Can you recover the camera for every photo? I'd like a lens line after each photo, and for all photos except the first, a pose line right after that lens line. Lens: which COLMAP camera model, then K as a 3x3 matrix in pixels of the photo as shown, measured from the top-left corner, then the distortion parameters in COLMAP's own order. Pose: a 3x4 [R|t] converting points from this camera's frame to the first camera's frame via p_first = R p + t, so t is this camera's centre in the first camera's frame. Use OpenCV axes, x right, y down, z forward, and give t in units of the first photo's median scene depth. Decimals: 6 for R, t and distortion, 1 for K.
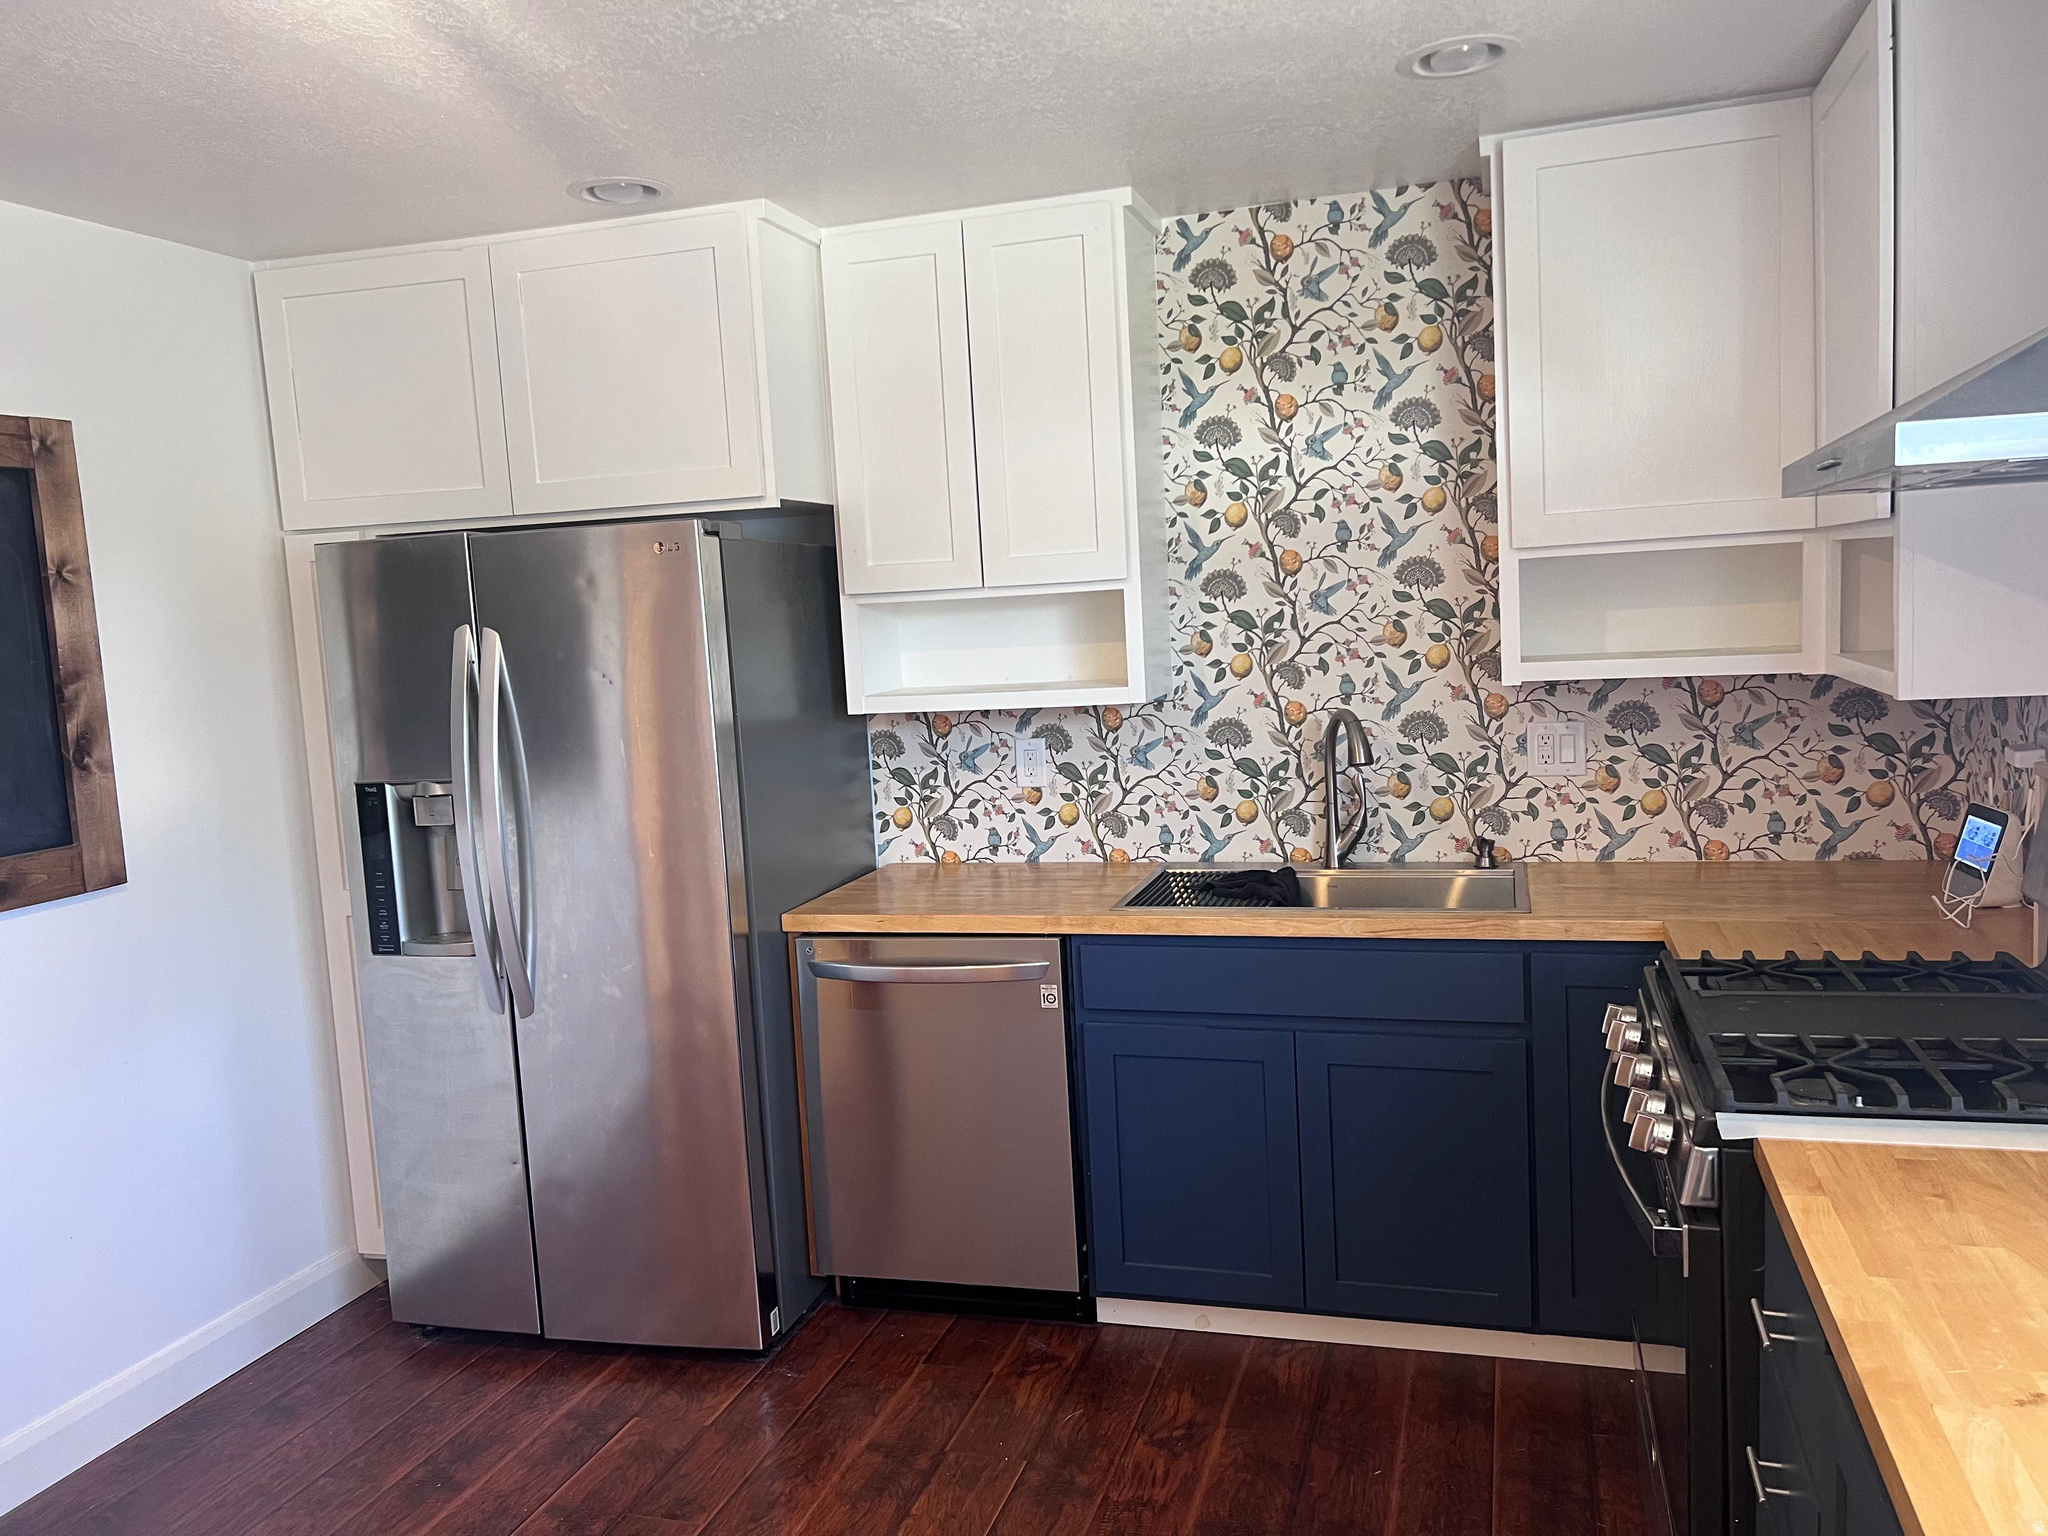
lens RADIAL K [[1546.5, 0, 1024.0], [0, 1546.5, 768.0], [0, 0, 1]] dist [0.001144, -0.057375]
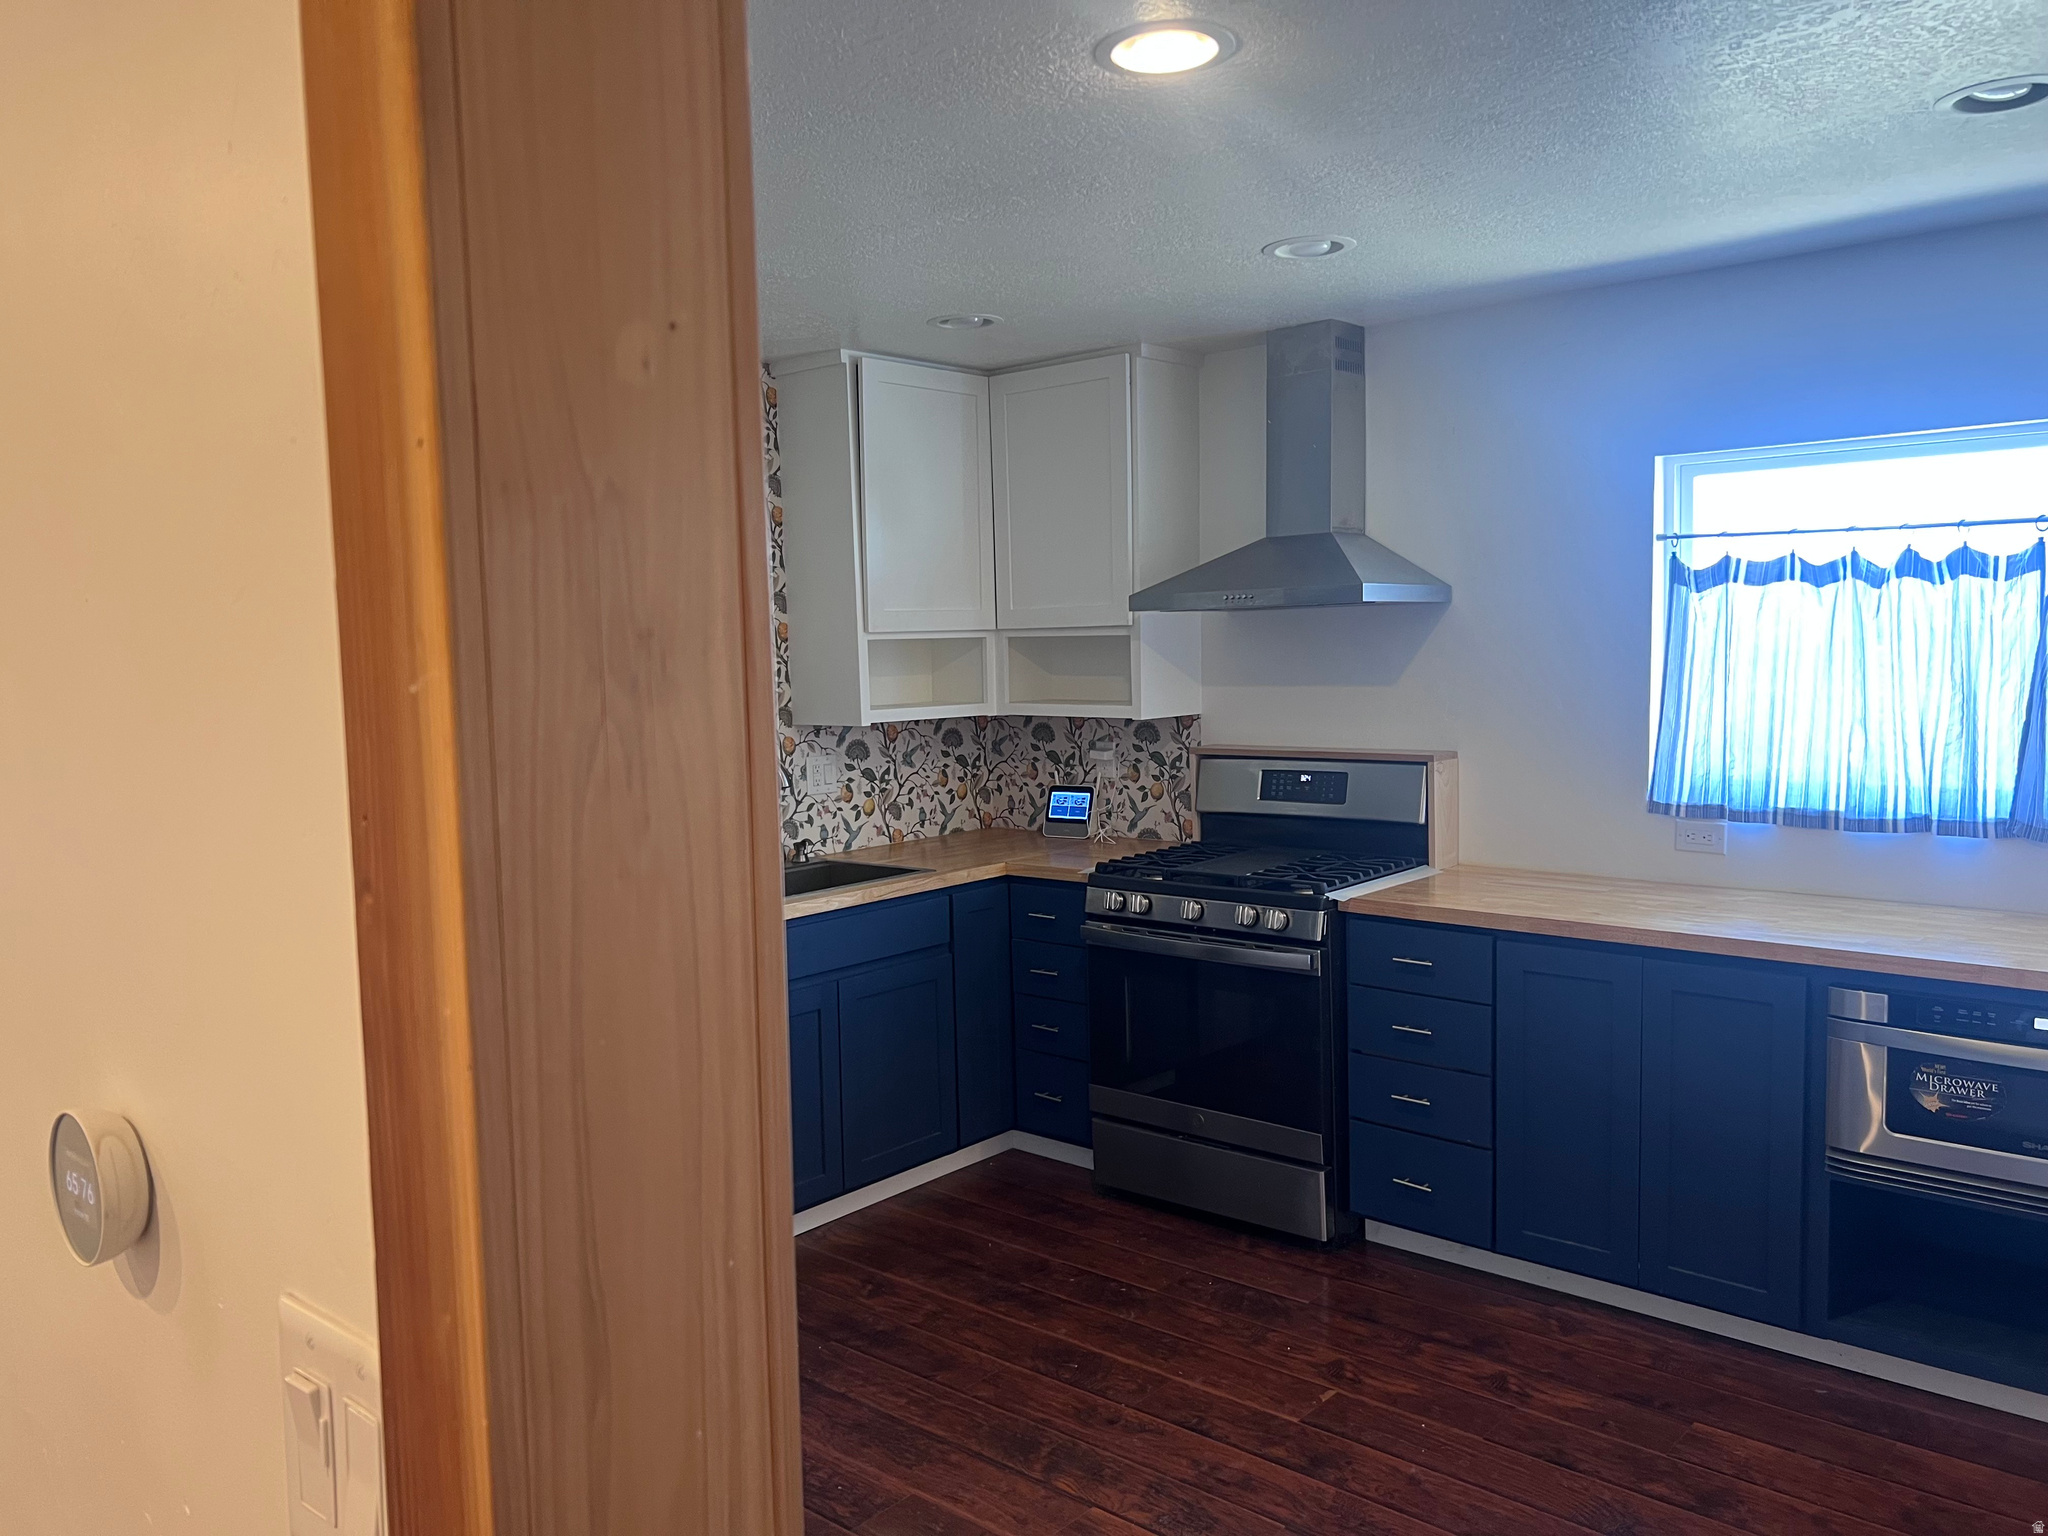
lens RADIAL K [[1507.9, 0, 1024.0], [0, 1507.9, 768.0], [0, 0, 1]] dist [0.000485, -0.001329]
pose [[0.387885, -0.025683, 0.921350, -0.899820], [0.110319, 0.993719, -0.018744, 0.029276], [-0.915082, 0.108913, 0.388282, 0.300478]]
